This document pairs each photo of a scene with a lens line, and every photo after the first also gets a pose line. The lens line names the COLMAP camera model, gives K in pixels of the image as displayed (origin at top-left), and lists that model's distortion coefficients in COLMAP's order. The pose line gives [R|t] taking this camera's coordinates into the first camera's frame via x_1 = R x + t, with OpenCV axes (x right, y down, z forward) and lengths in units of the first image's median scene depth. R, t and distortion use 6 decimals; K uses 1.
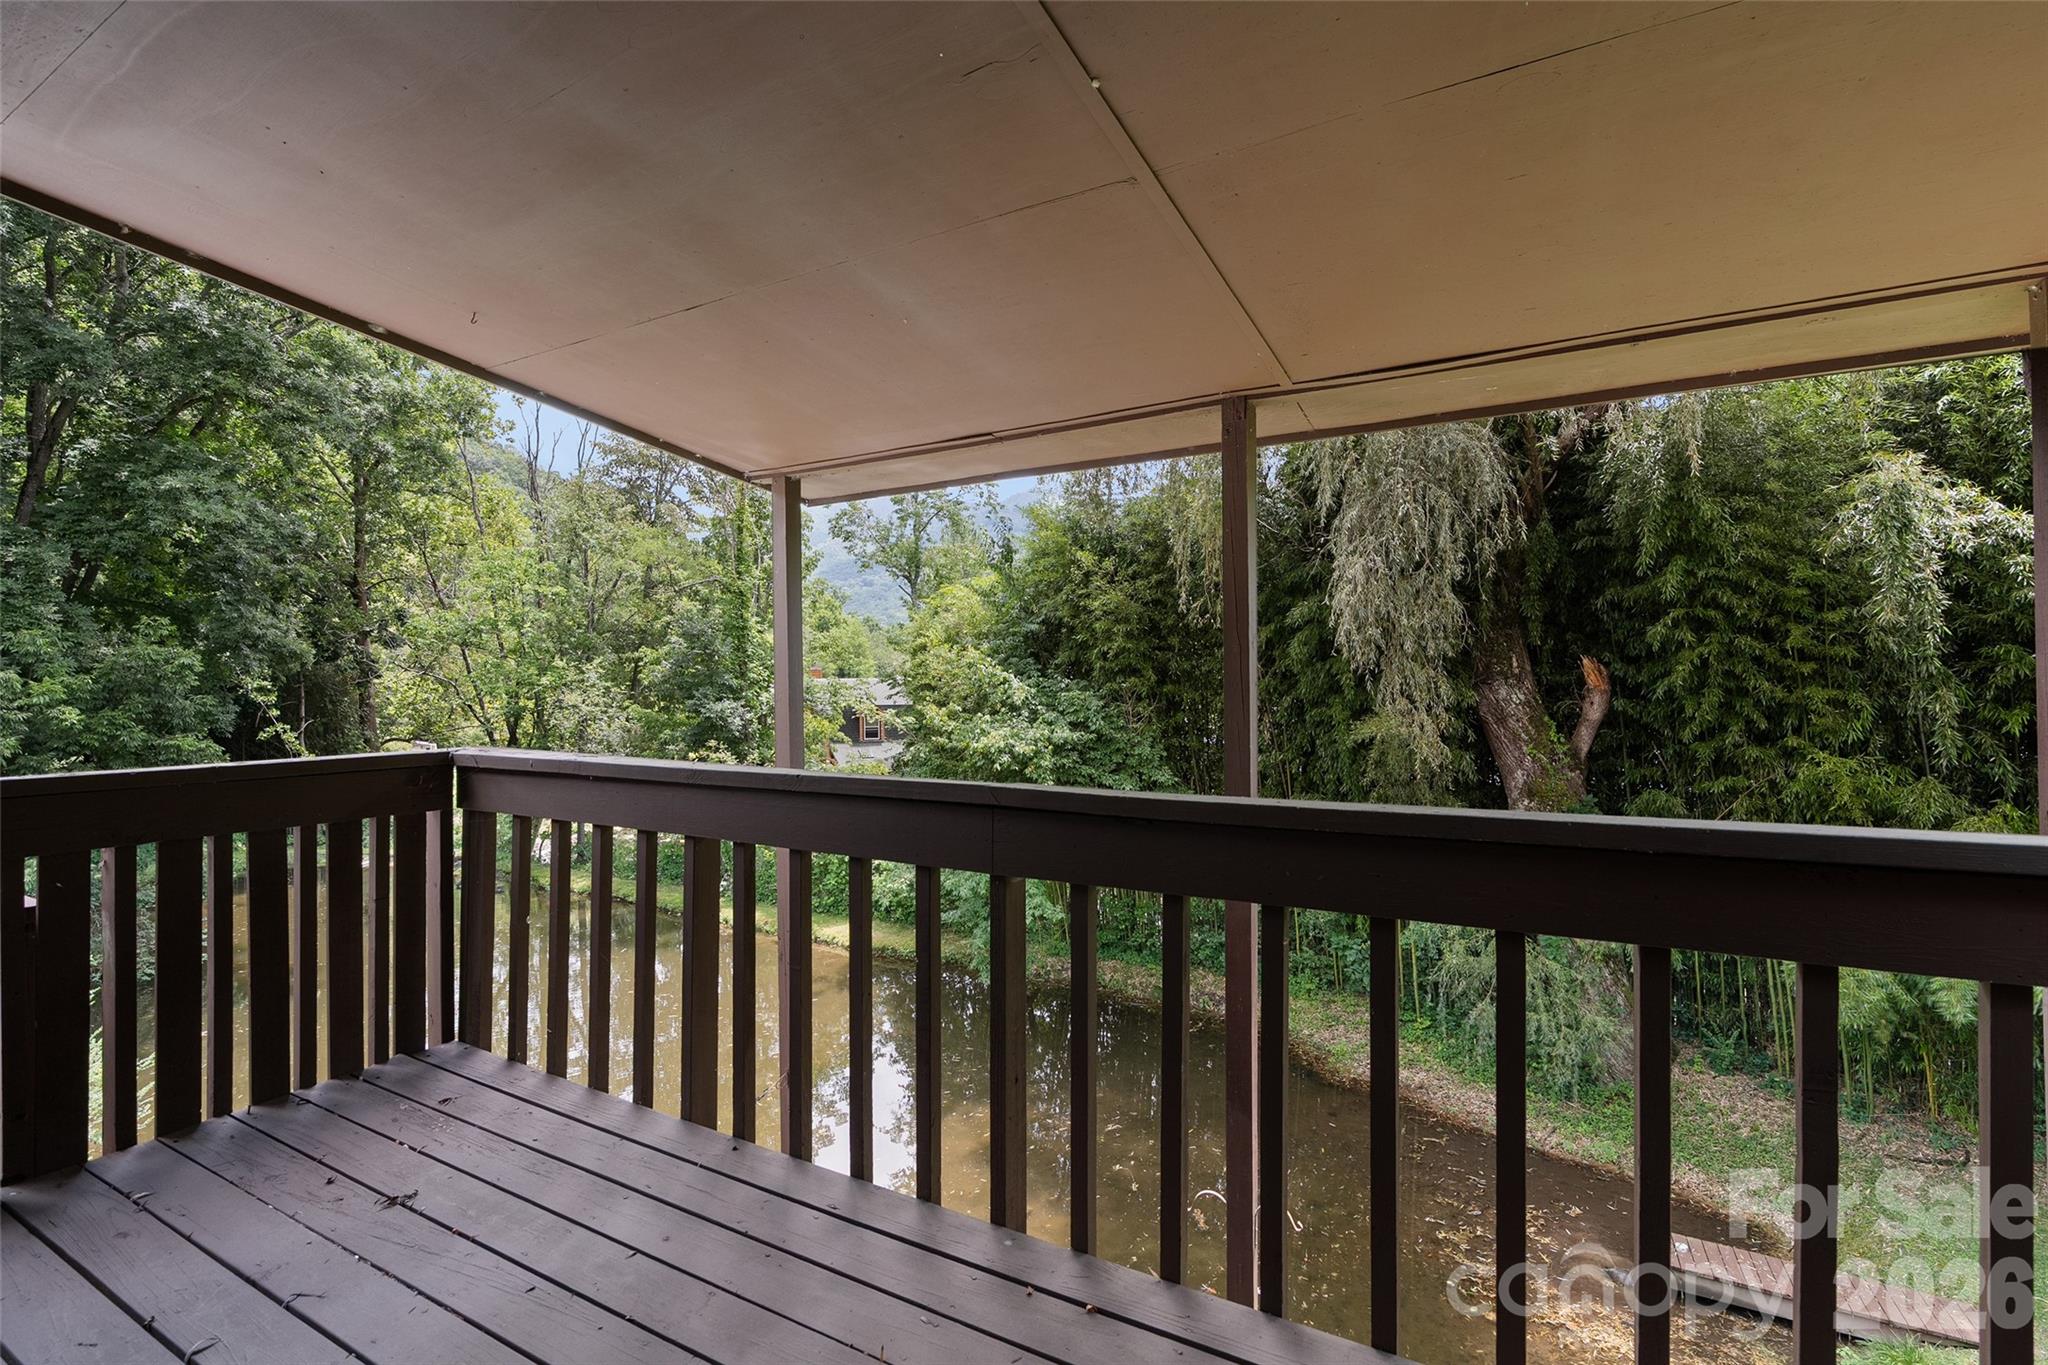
lens RADIAL K [[926.6, 0, 1029.9], [0, 926.6, 670.1], [0, 0, 1]] dist [-0.009451, 0.005235]
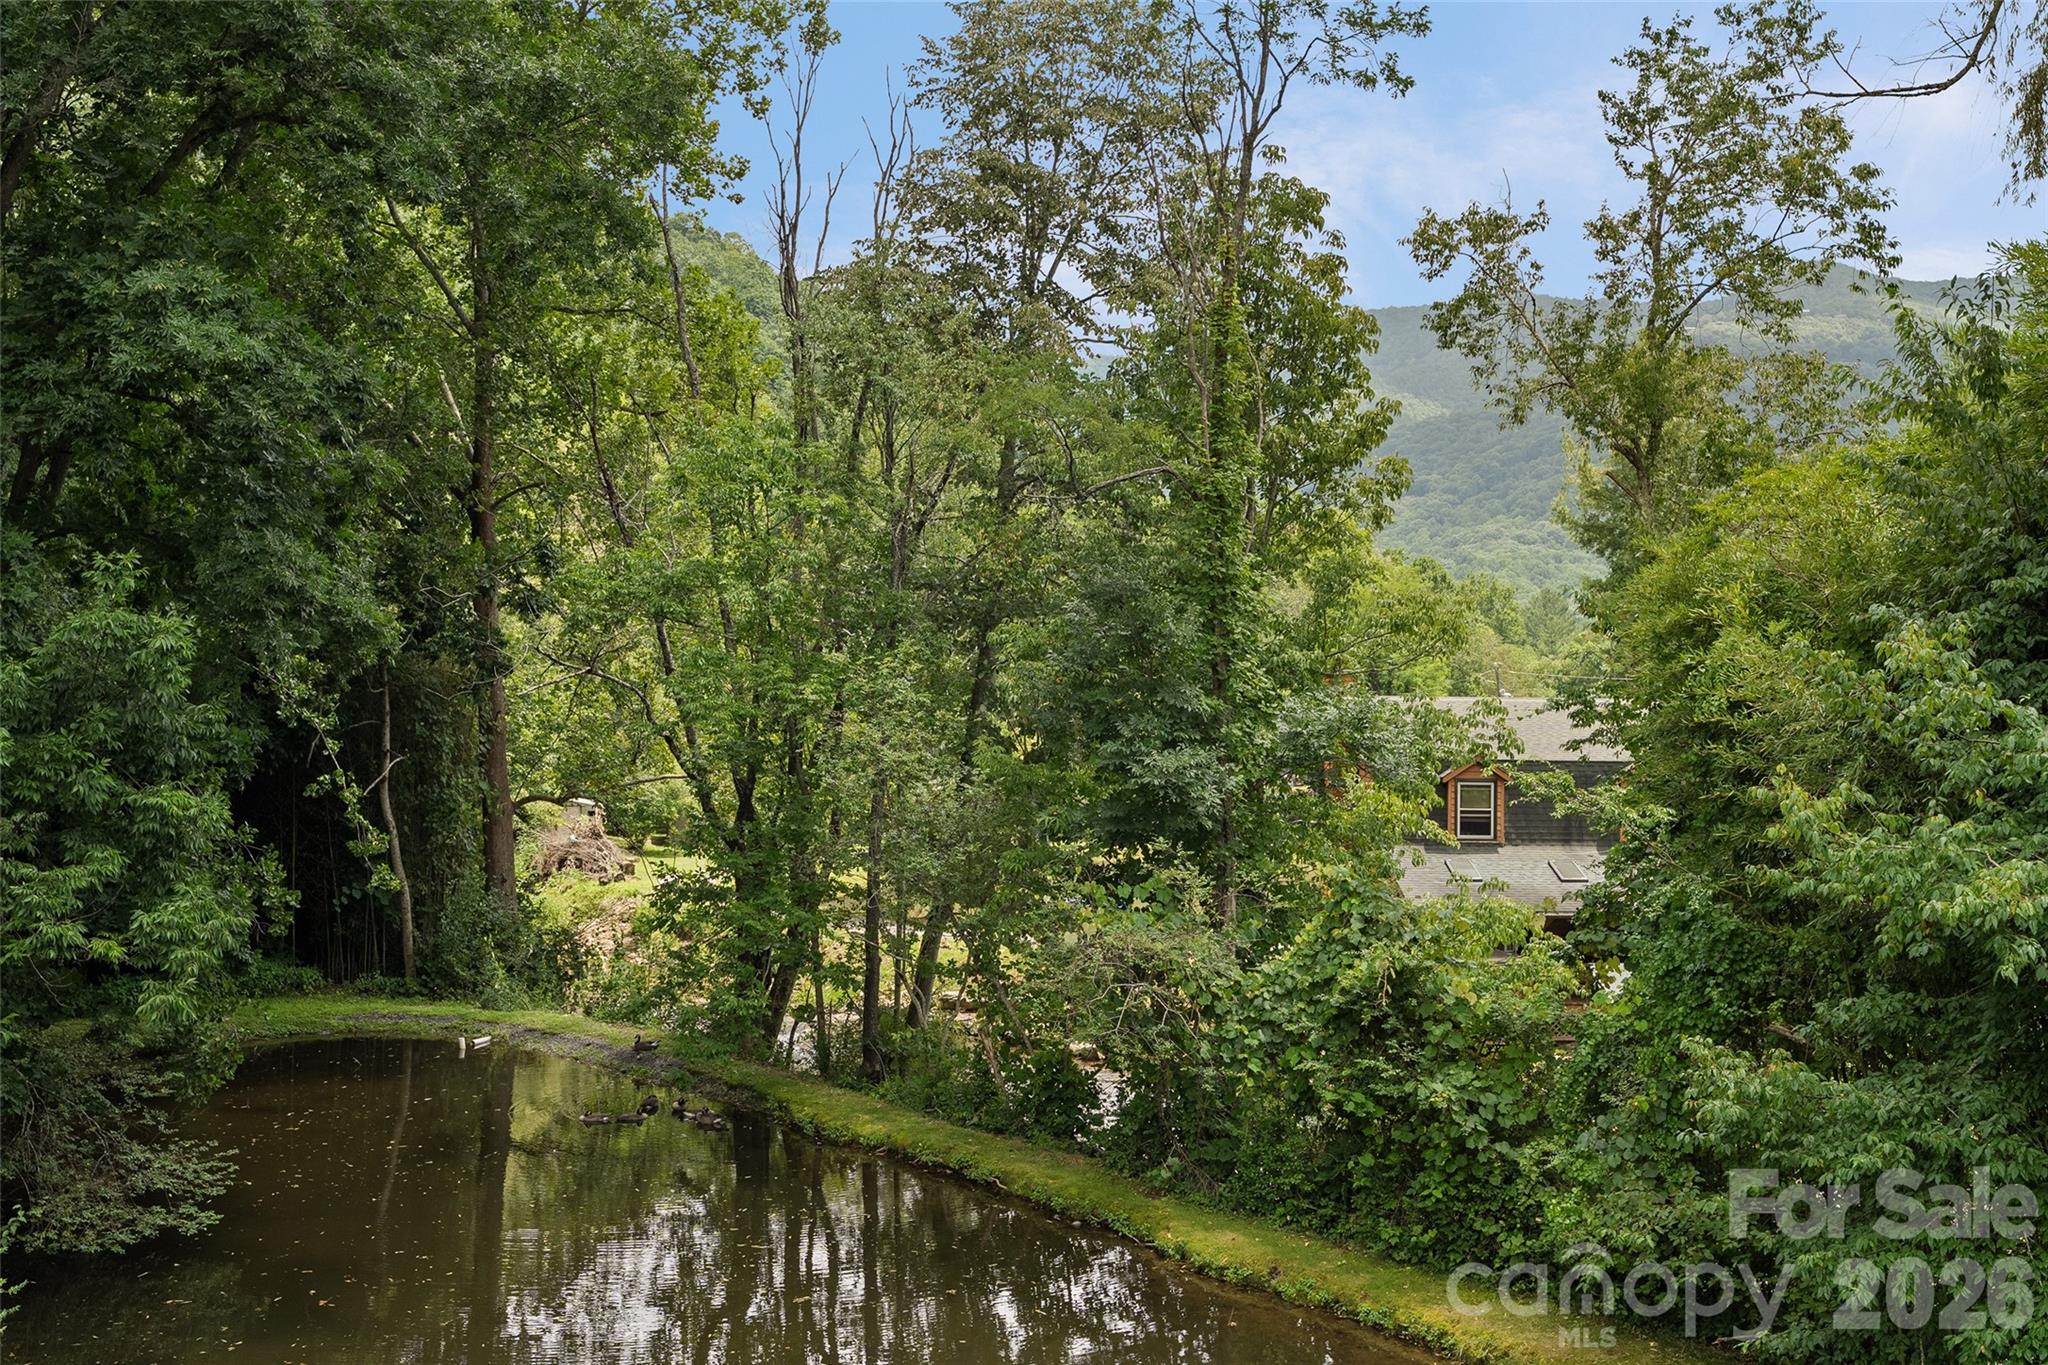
lens RADIAL K [[1957.0, 0, 1019.7], [0, 1957.0, 688.8], [0, 0, 1]] dist [0.006166, 0.000000]
pose [[0.933656, 0.015449, -0.357839, -0.128254], [-0.013211, 0.999875, 0.008700, -0.000097], [0.357928, -0.003396, 0.933743, 0.207077]]
